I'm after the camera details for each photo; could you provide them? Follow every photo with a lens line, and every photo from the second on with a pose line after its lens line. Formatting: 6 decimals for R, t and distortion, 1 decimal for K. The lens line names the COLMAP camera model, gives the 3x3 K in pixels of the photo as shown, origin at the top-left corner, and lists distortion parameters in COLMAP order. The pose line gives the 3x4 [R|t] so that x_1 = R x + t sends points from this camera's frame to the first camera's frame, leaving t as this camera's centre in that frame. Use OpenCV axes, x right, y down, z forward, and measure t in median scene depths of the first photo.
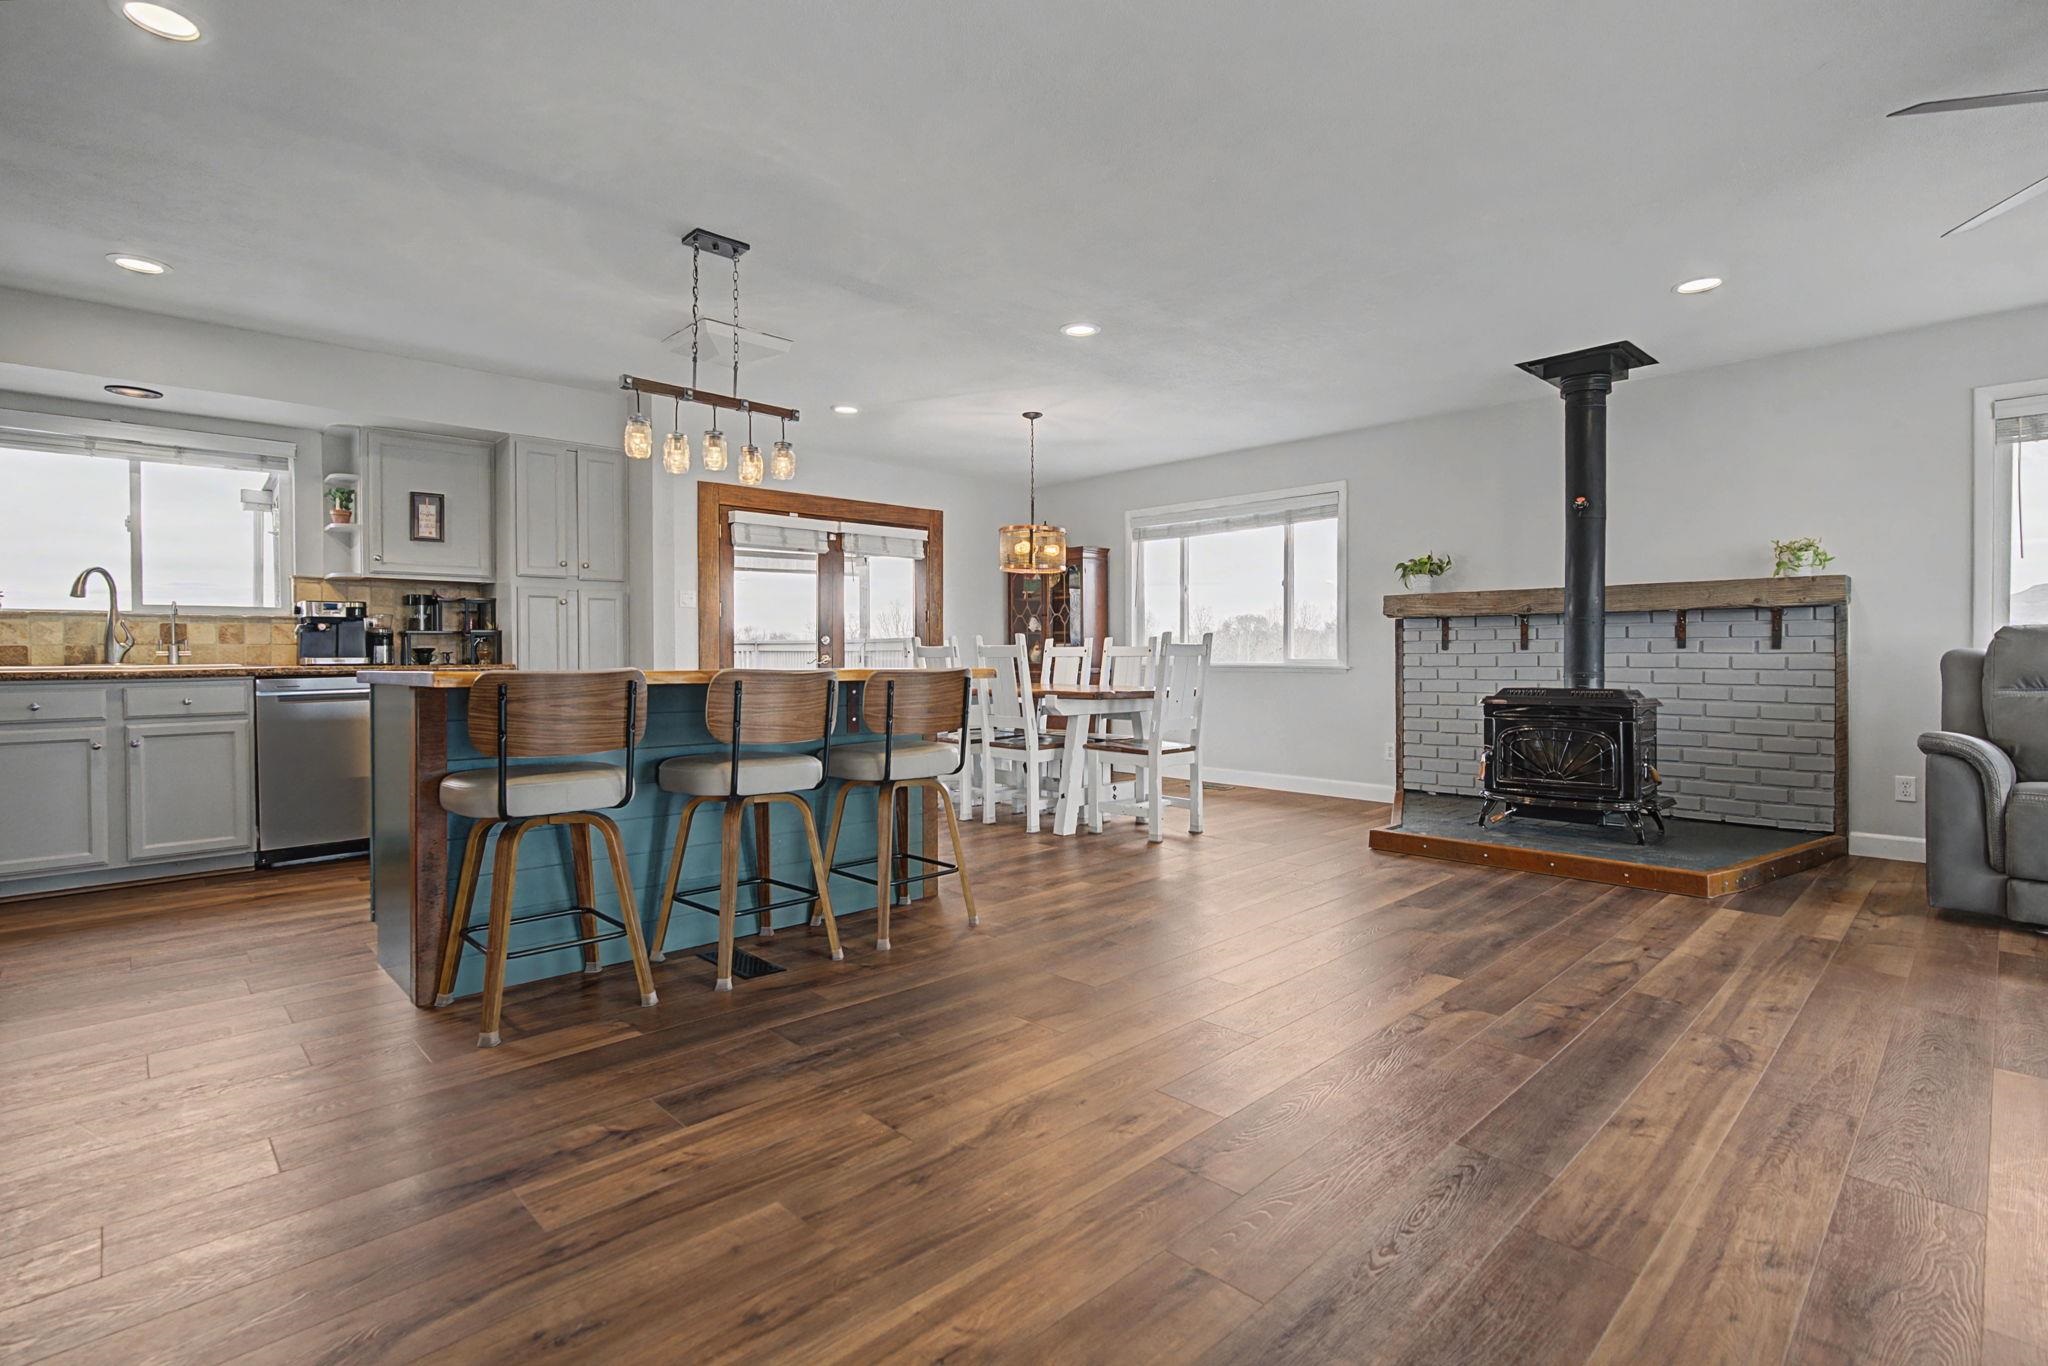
lens RADIAL K [[934.4, 0, 1024.1], [0, 934.4, 662.9], [0, 0, 1]] dist [-0.007159, 0.000925]
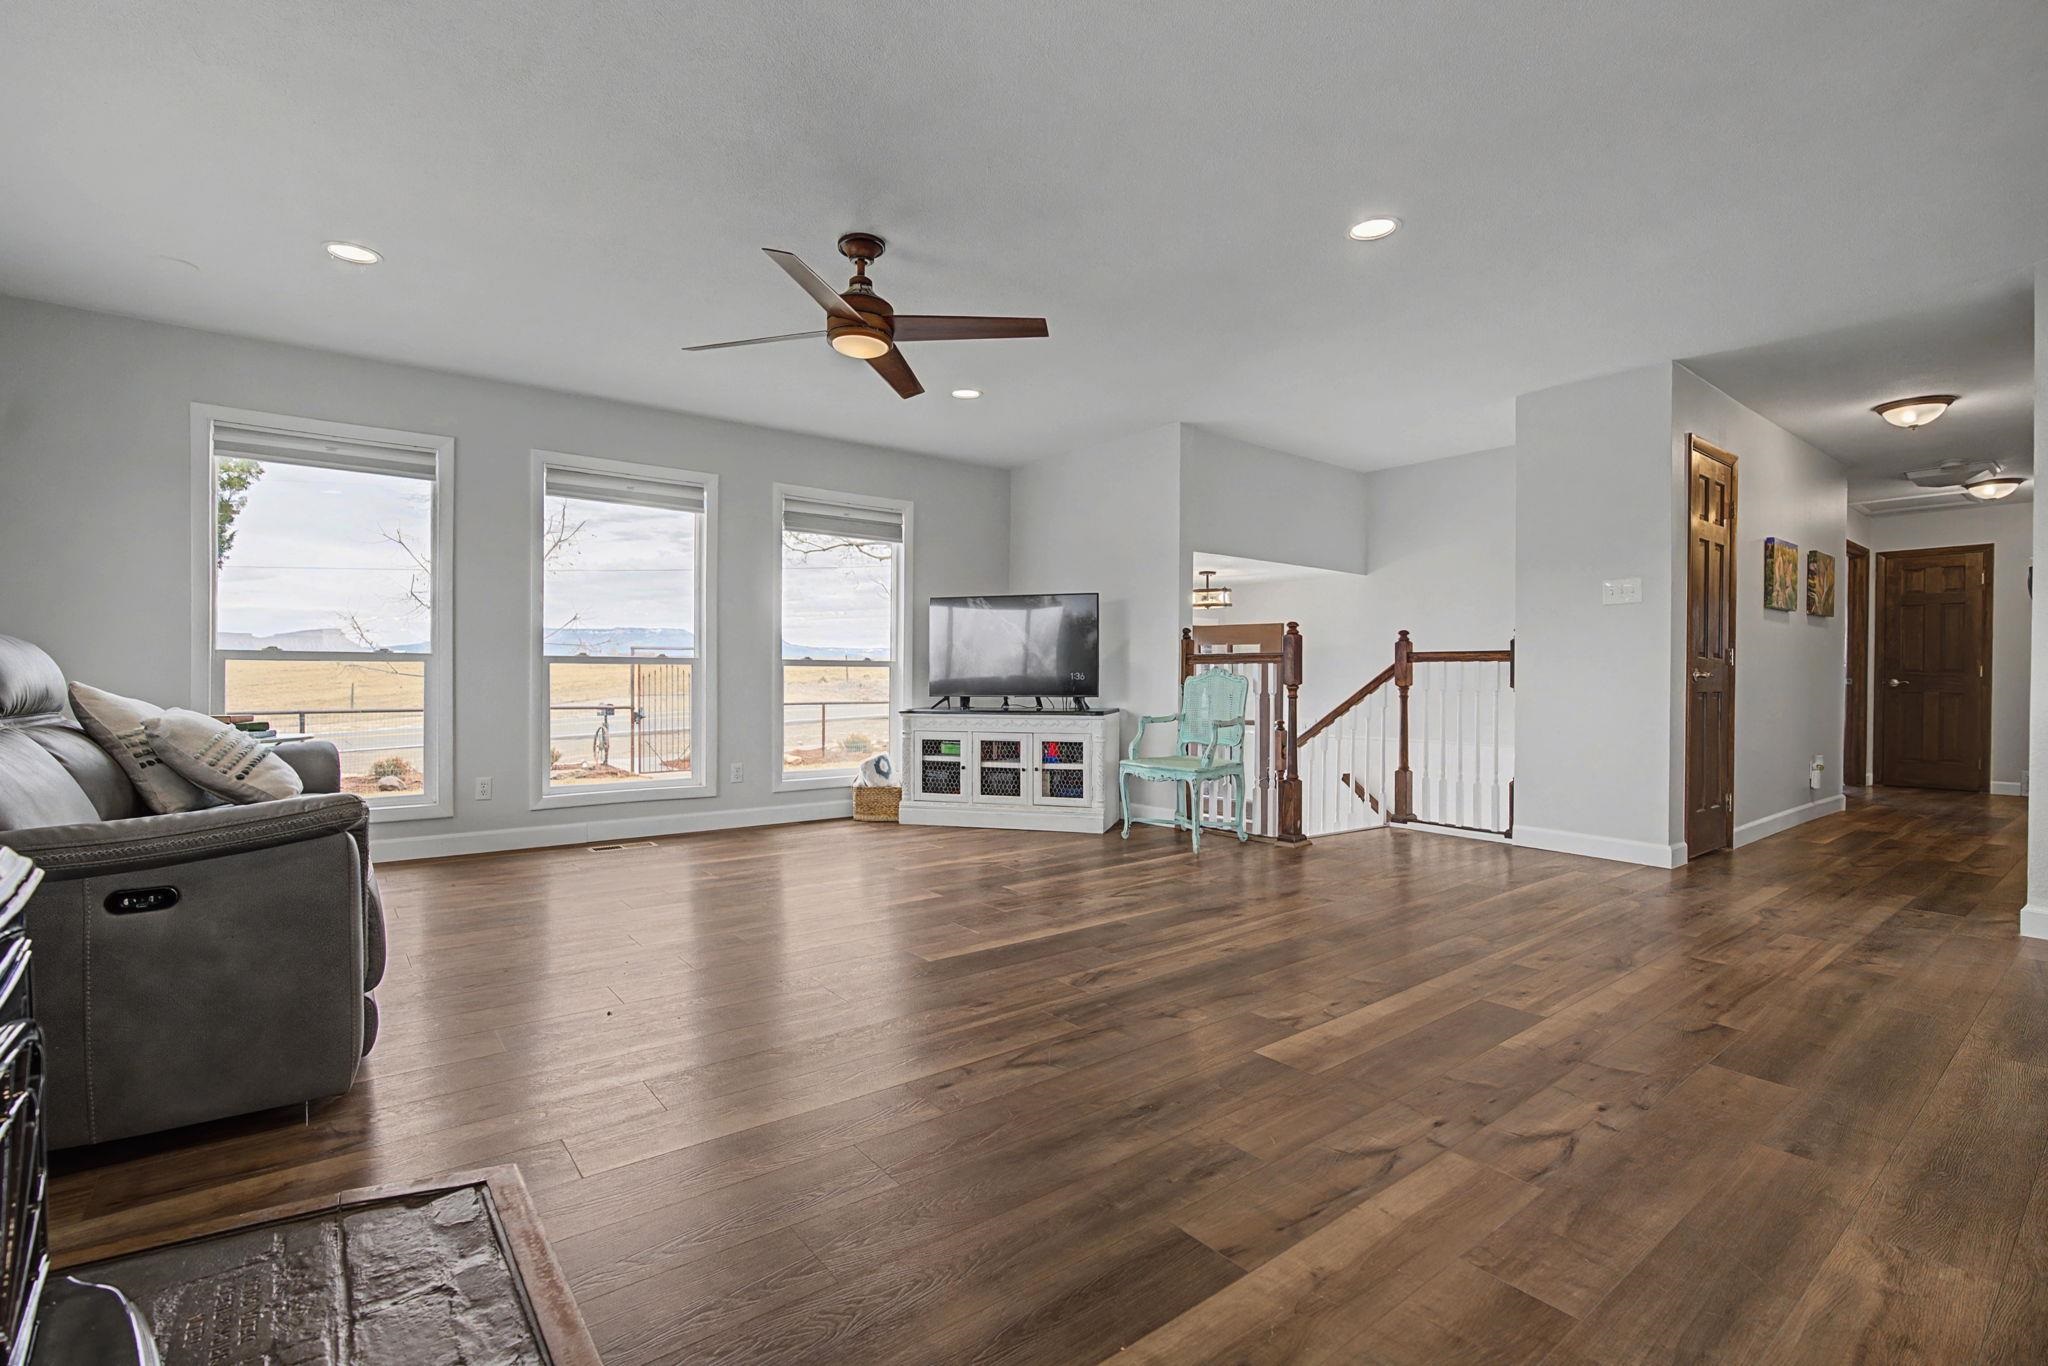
lens RADIAL K [[934.4, 0, 1012.5], [0, 934.4, 686.0], [0, 0, 1]] dist [-0.007159, 0.000925]
pose [[-0.994752, -0.001221, 0.102311, 0.353672], [0.000492, 0.999860, 0.016713, -0.004252], [-0.102317, 0.016675, -0.994612, 1.093775]]
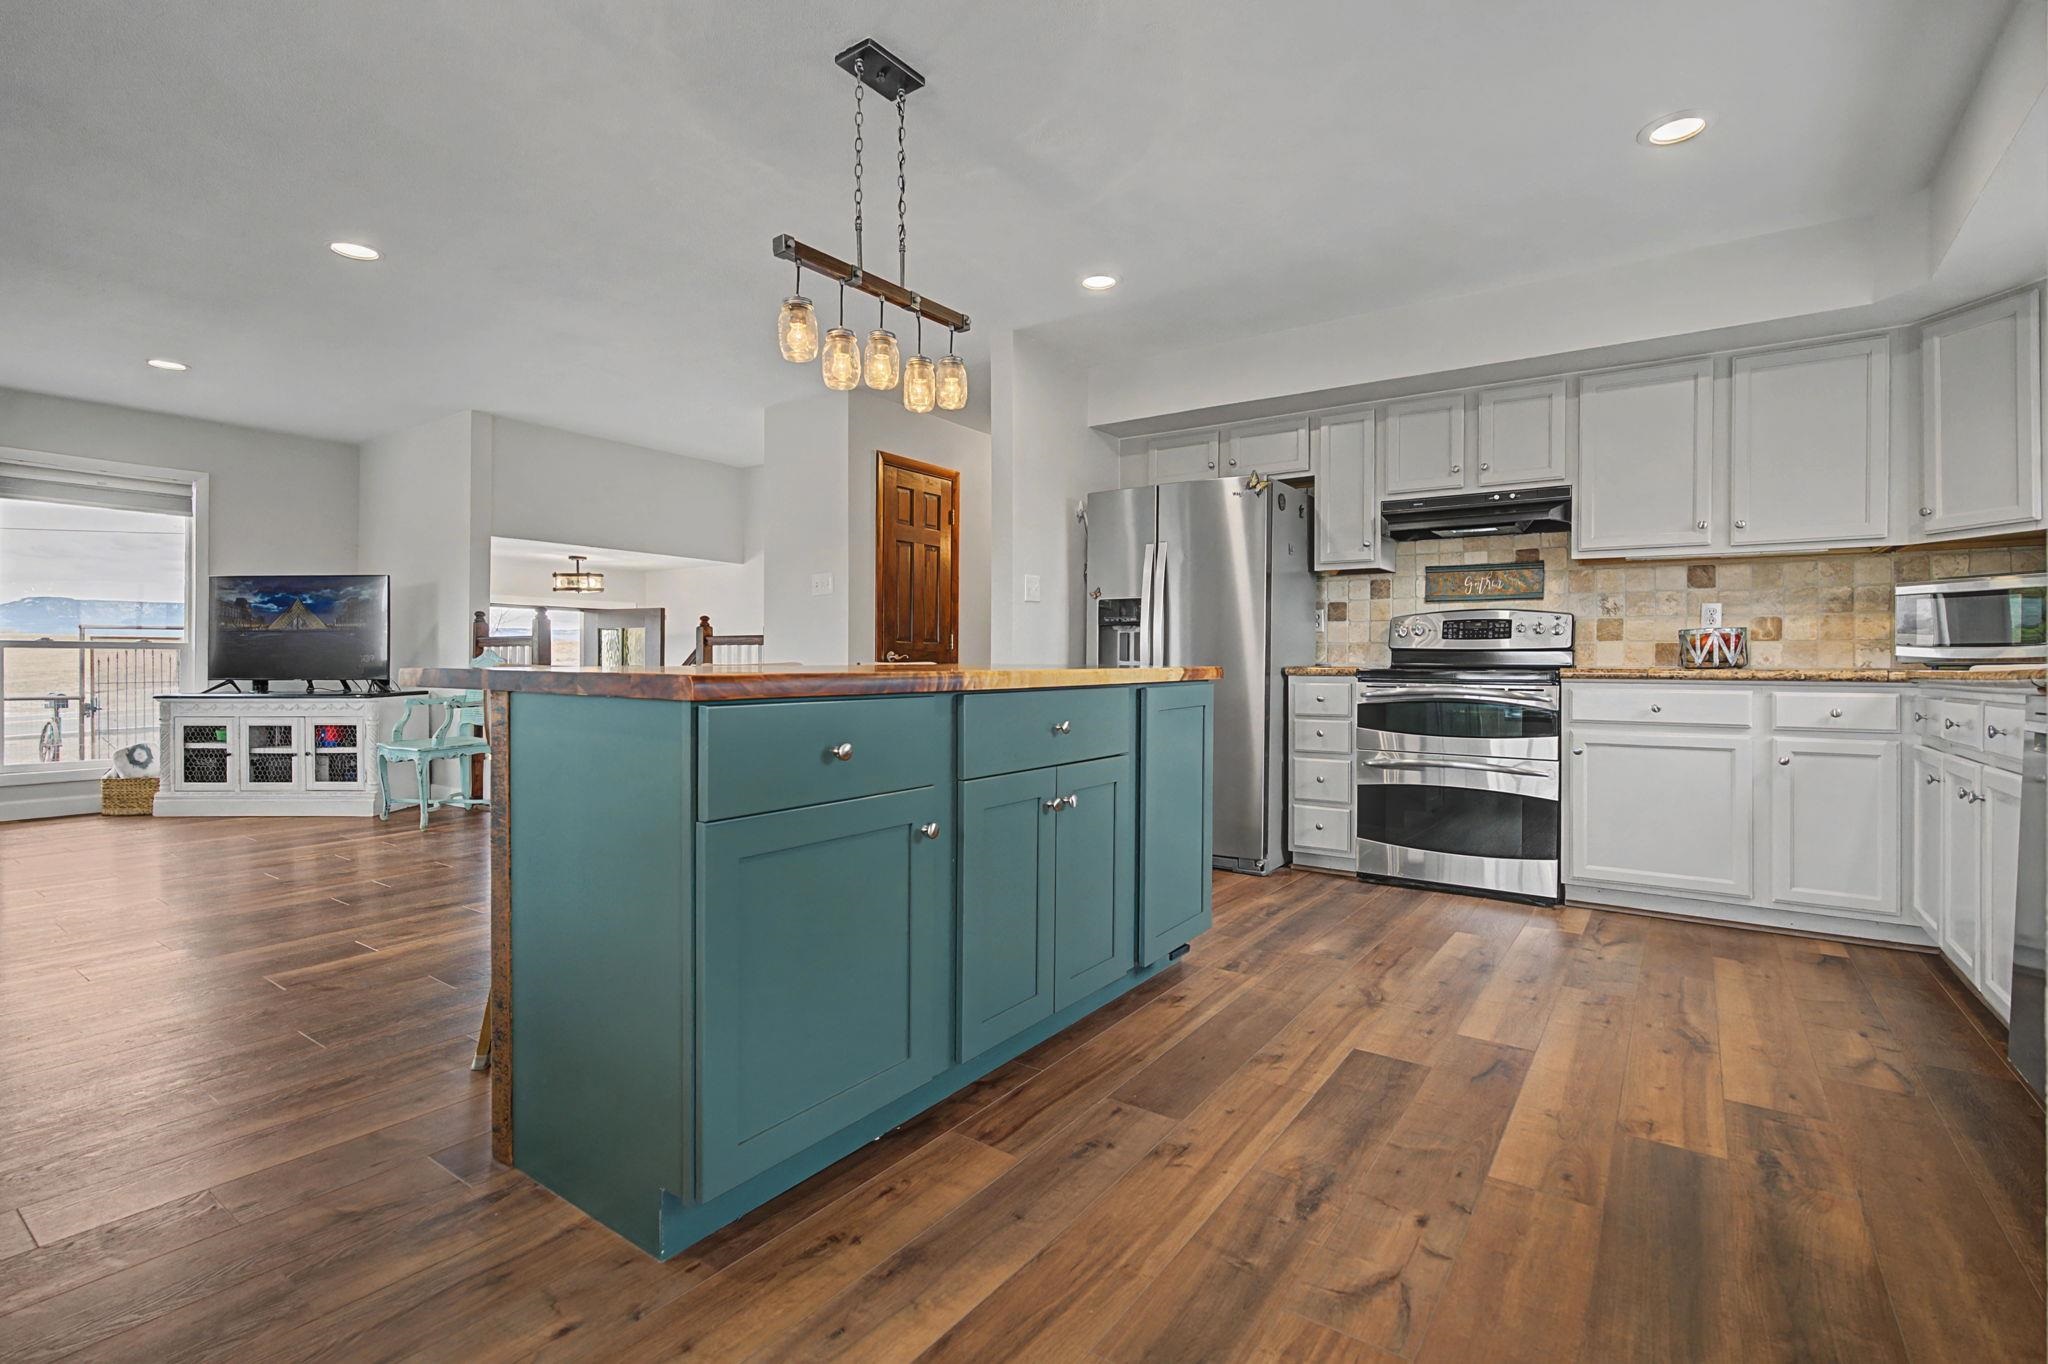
lens RADIAL K [[934.4, 0, 1013.8], [0, 934.4, 665.5], [0, 0, 1]] dist [-0.007159, 0.000925]
pose [[-0.984055, 0.001646, -0.177857, -0.215608], [-0.000023, 0.999956, 0.009382, 0.000900], [0.177864, 0.009236, -0.984012, 1.202743]]
